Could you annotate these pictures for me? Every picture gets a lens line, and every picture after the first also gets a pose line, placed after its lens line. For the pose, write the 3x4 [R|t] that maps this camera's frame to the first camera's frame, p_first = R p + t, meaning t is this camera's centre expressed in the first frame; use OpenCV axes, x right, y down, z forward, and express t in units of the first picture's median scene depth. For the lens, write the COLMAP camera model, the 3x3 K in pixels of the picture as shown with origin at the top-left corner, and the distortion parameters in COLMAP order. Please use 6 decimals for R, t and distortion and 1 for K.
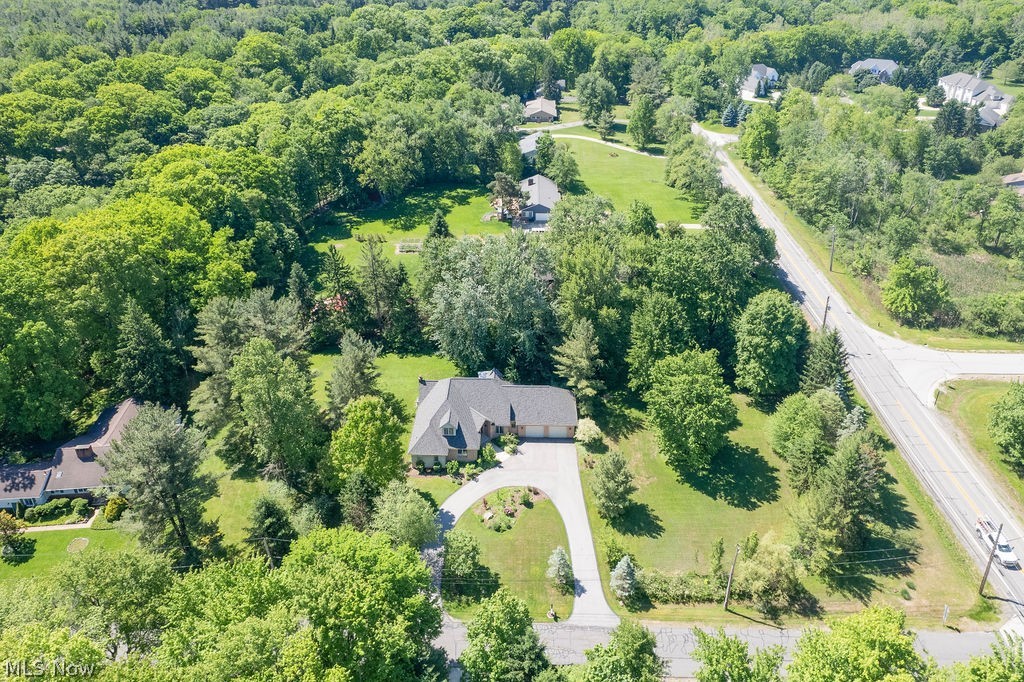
lens RADIAL K [[645.8, 0, 514.2], [0, 645.8, 332.9], [0, 0, 1]] dist [-0.037817, 0.019934]
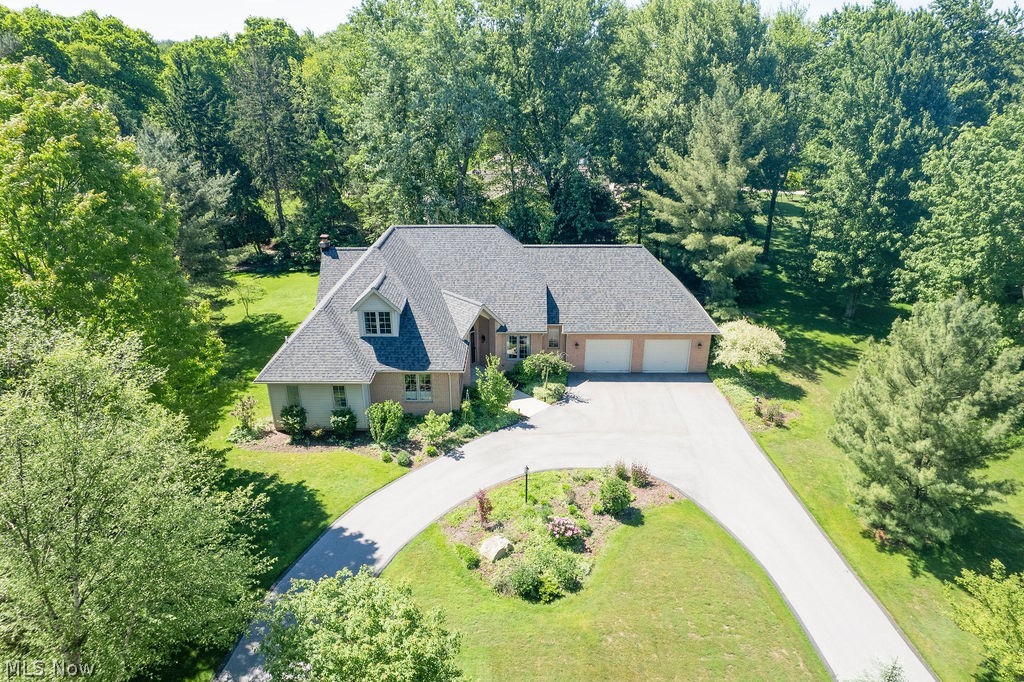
lens RADIAL K [[645.8, 0, 509.8], [0, 645.8, 347.7], [0, 0, 1]] dist [-0.037817, 0.019934]
pose [[0.999903, -0.013886, 0.000608, -0.030207], [0.013804, 0.986965, -0.160341, 0.225470], [0.001626, 0.160334, 0.987061, 0.655639]]
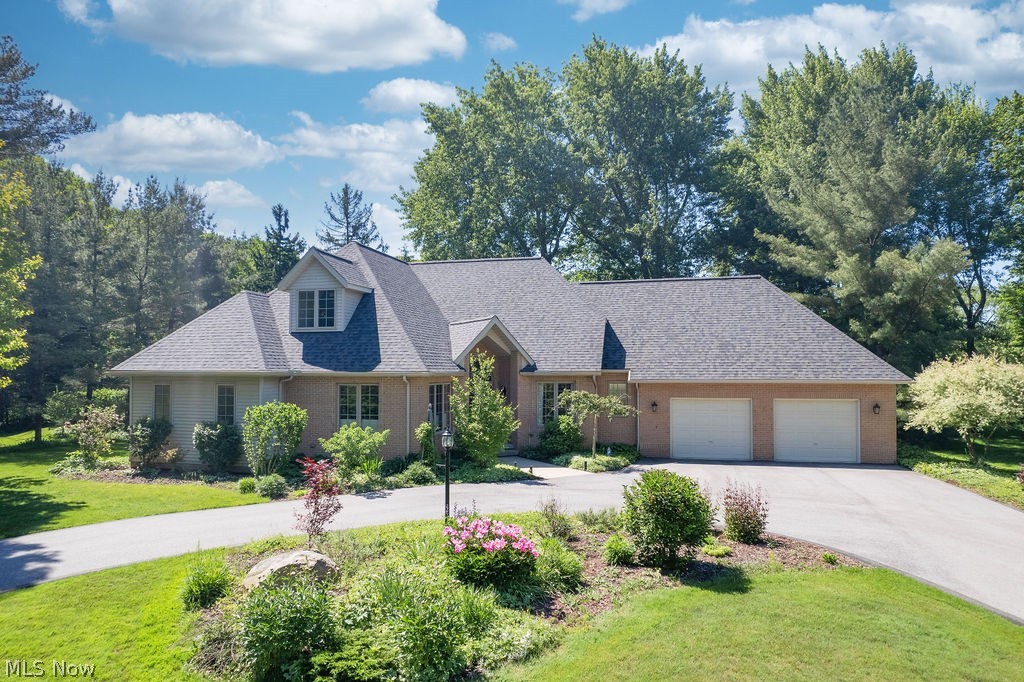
lens RADIAL K [[645.8, 0, 511.1], [0, 645.8, 351.1], [0, 0, 1]] dist [-0.037817, 0.019934]
pose [[0.974165, -0.022874, -0.224675, 0.015893], [-0.108358, 0.825519, -0.553874, 0.285555], [0.198143, 0.563910, 0.801714, 0.842288]]
